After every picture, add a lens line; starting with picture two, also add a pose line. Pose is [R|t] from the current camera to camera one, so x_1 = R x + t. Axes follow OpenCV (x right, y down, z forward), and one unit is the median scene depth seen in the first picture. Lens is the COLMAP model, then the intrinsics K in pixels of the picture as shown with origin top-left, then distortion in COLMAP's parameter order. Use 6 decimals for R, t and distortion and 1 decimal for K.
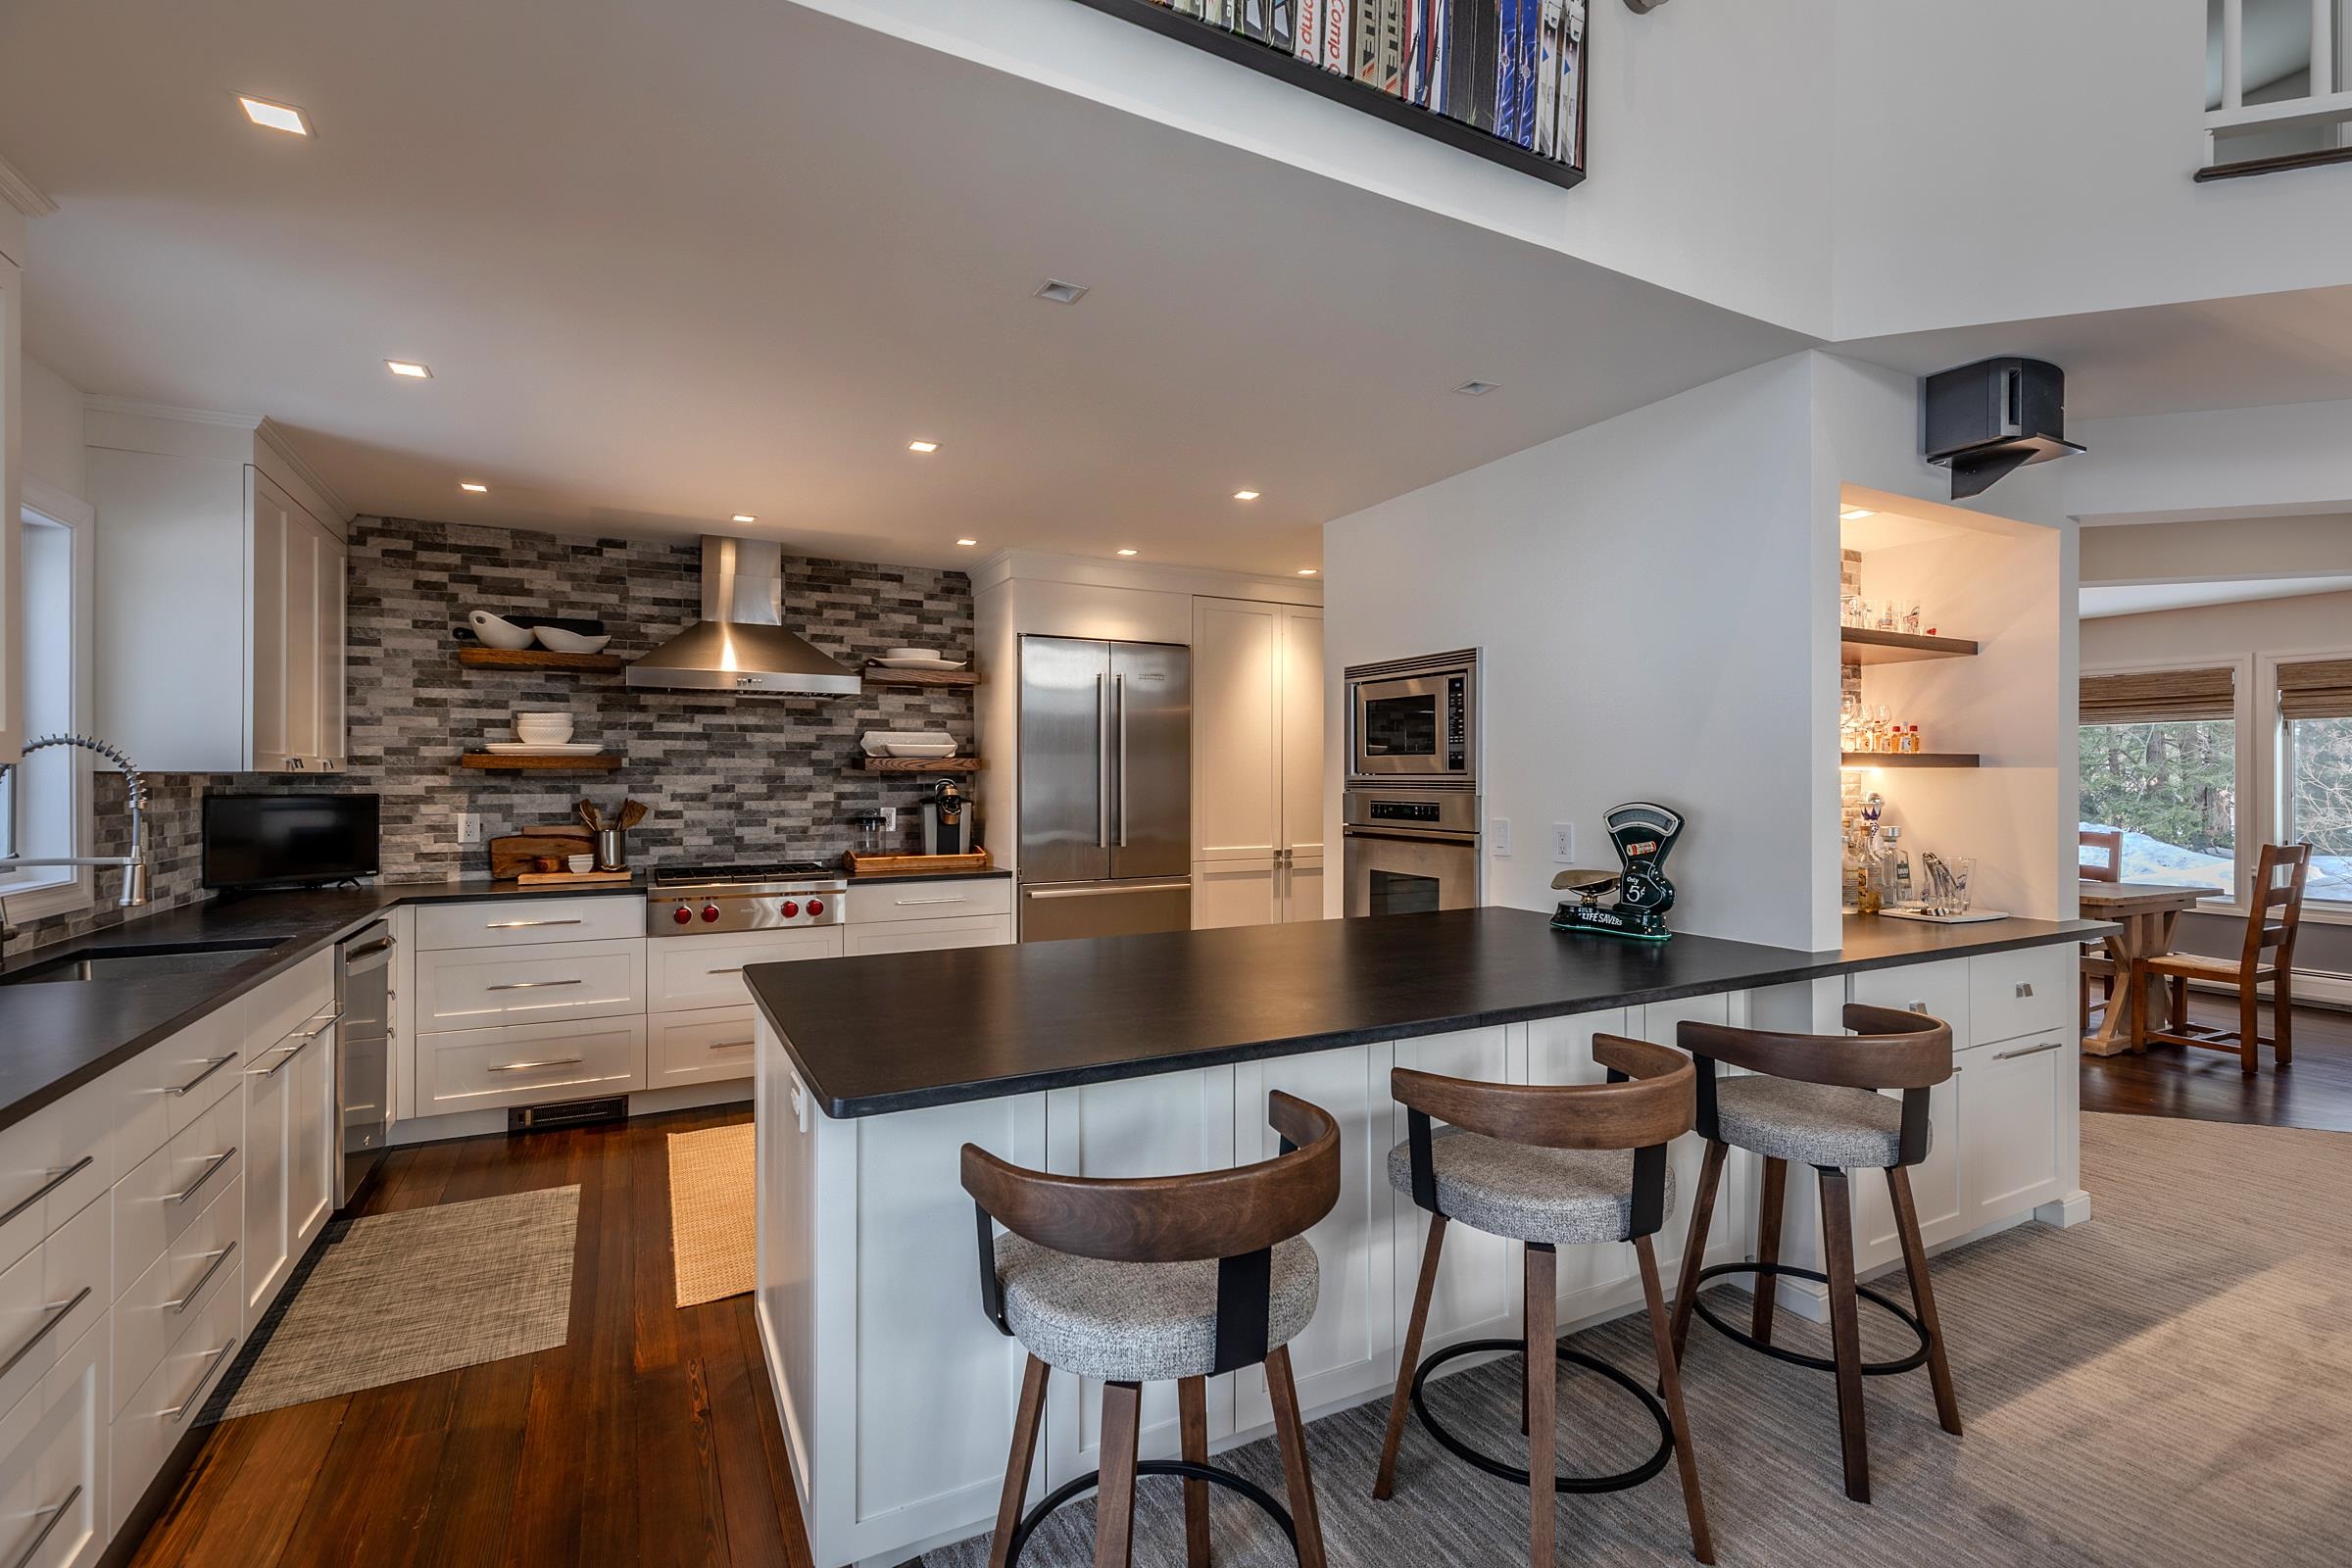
lens RADIAL K [[1059.3, 0, 1185.8], [0, 1059.3, 790.1], [0, 0, 1]] dist [0.002659, 0.000958]
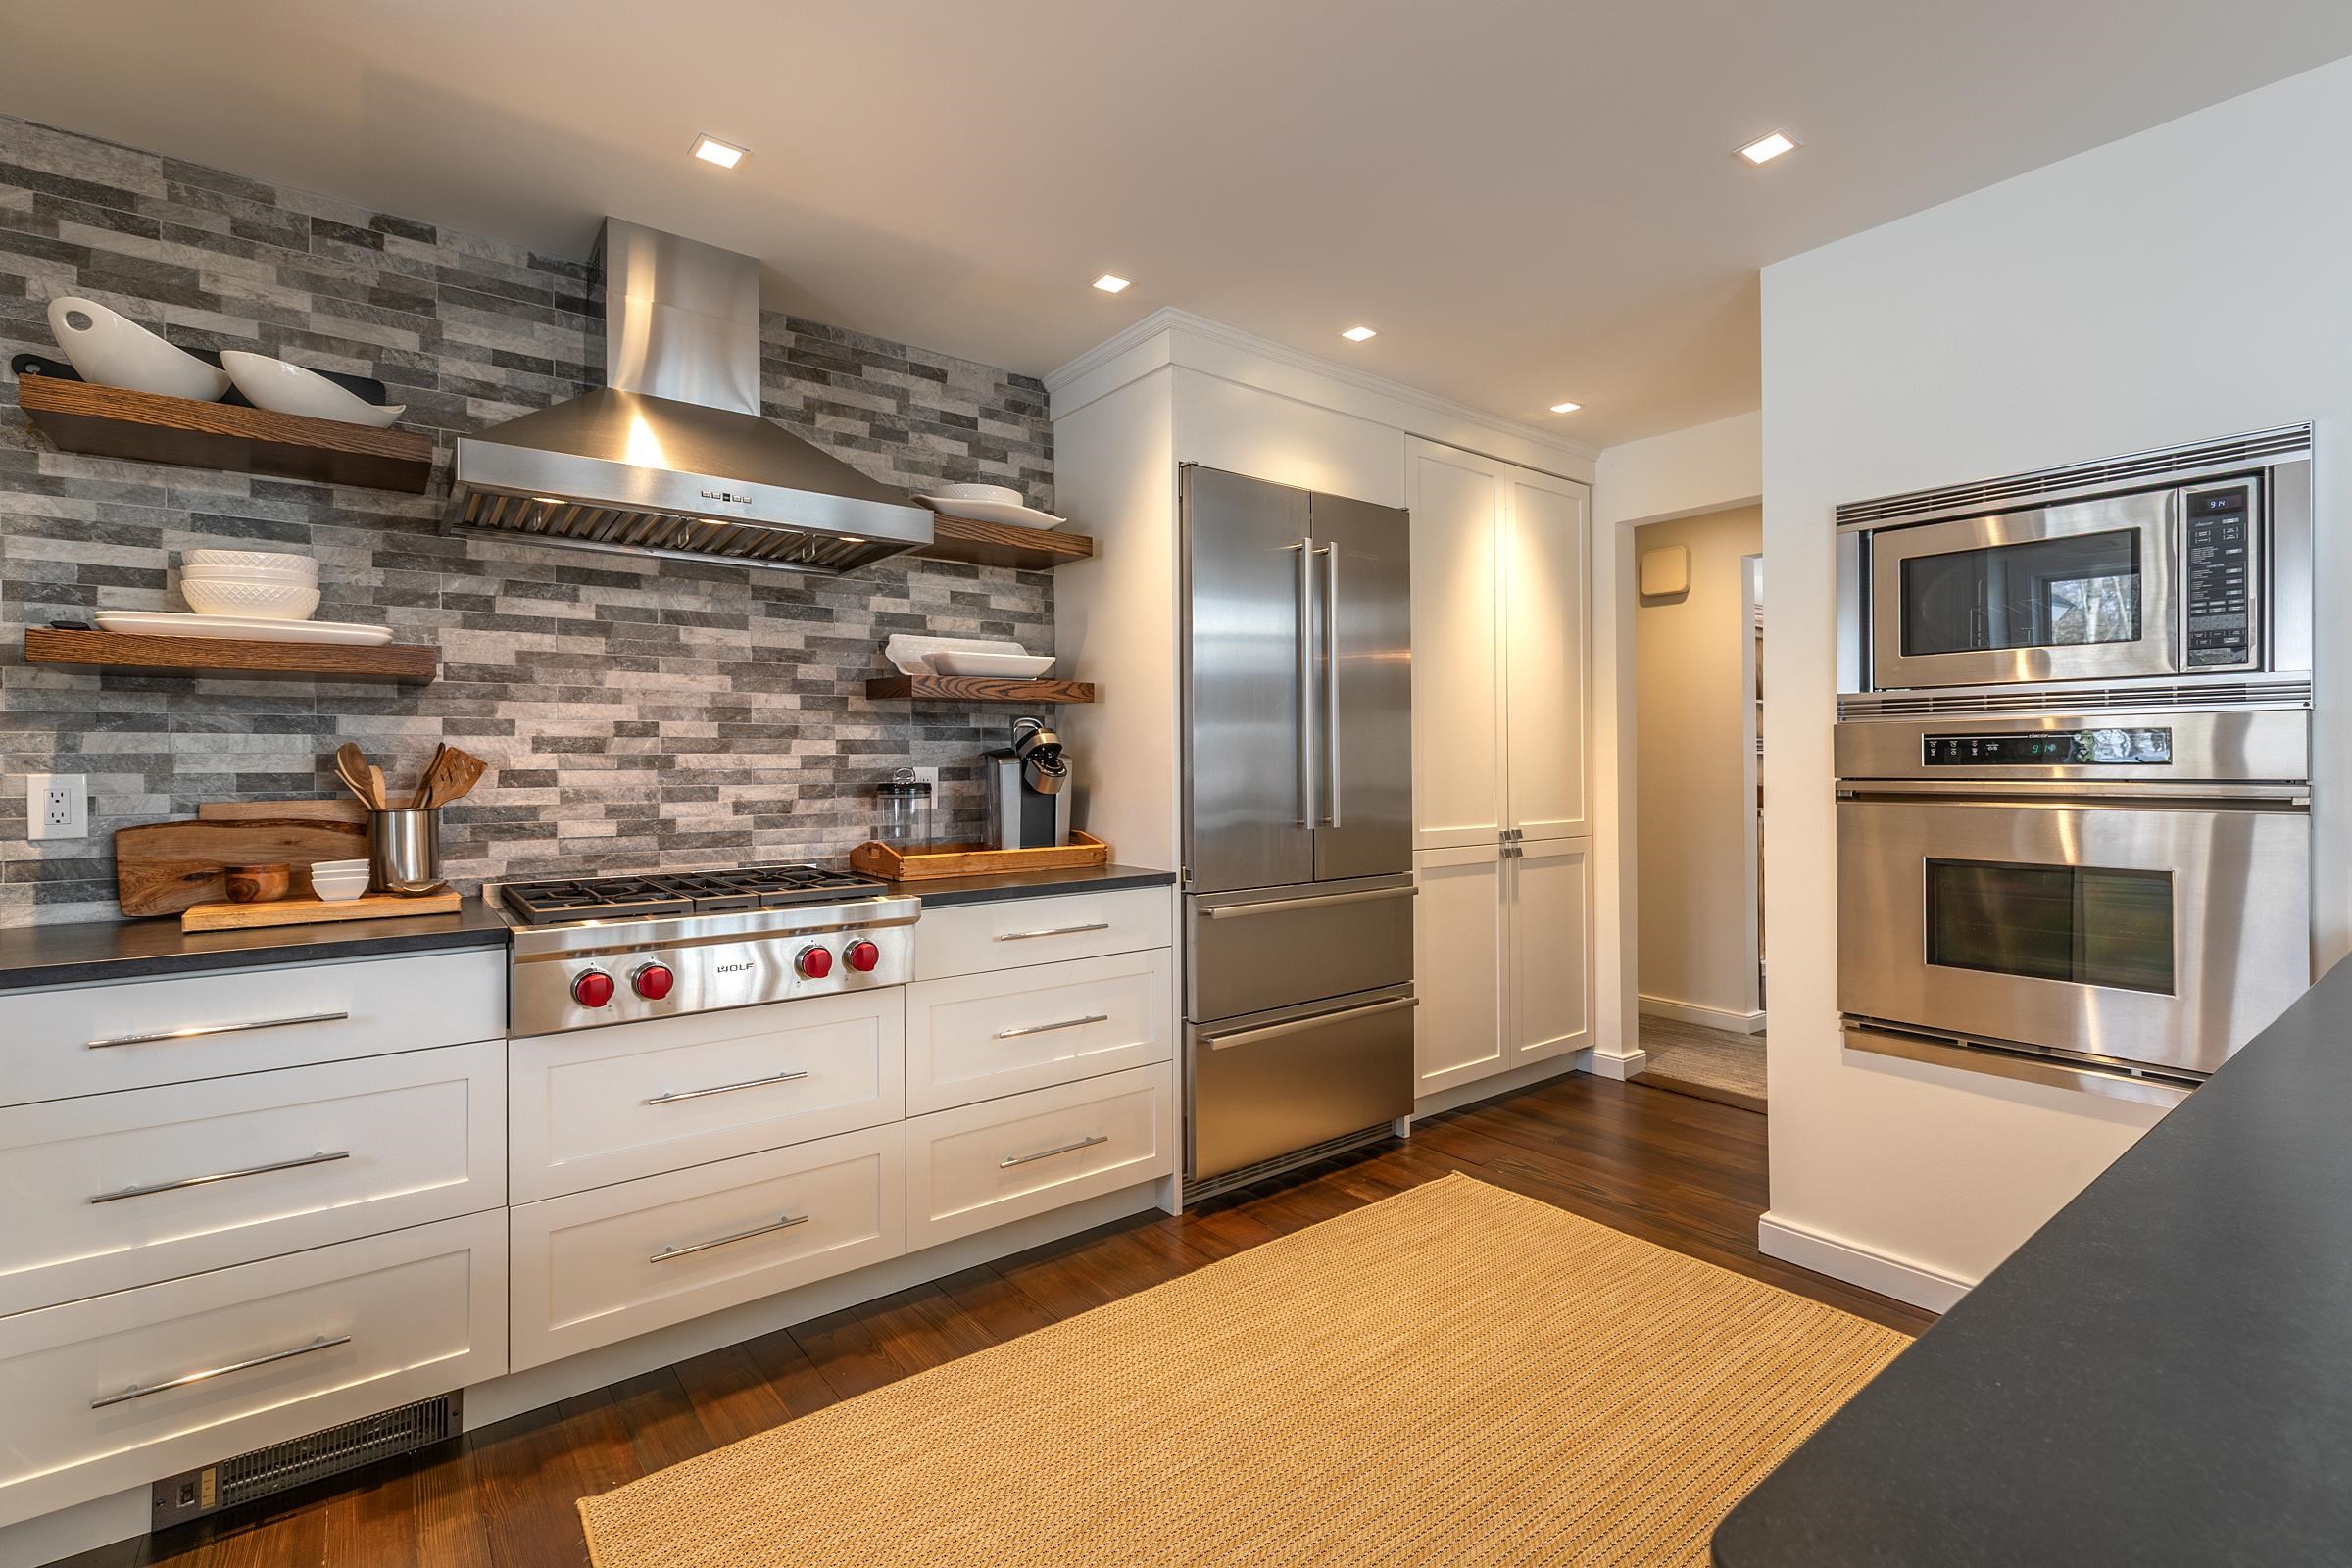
lens RADIAL K [[1064.0, 0, 1183.6], [0, 1064.0, 773.4], [0, 0, 1]] dist [0.002628, 0.001397]
pose [[0.984343, -0.007302, 0.176112, -0.268692], [0.008307, 0.999953, -0.004971, 0.026155], [-0.176067, 0.006356, 0.984358, 0.441299]]
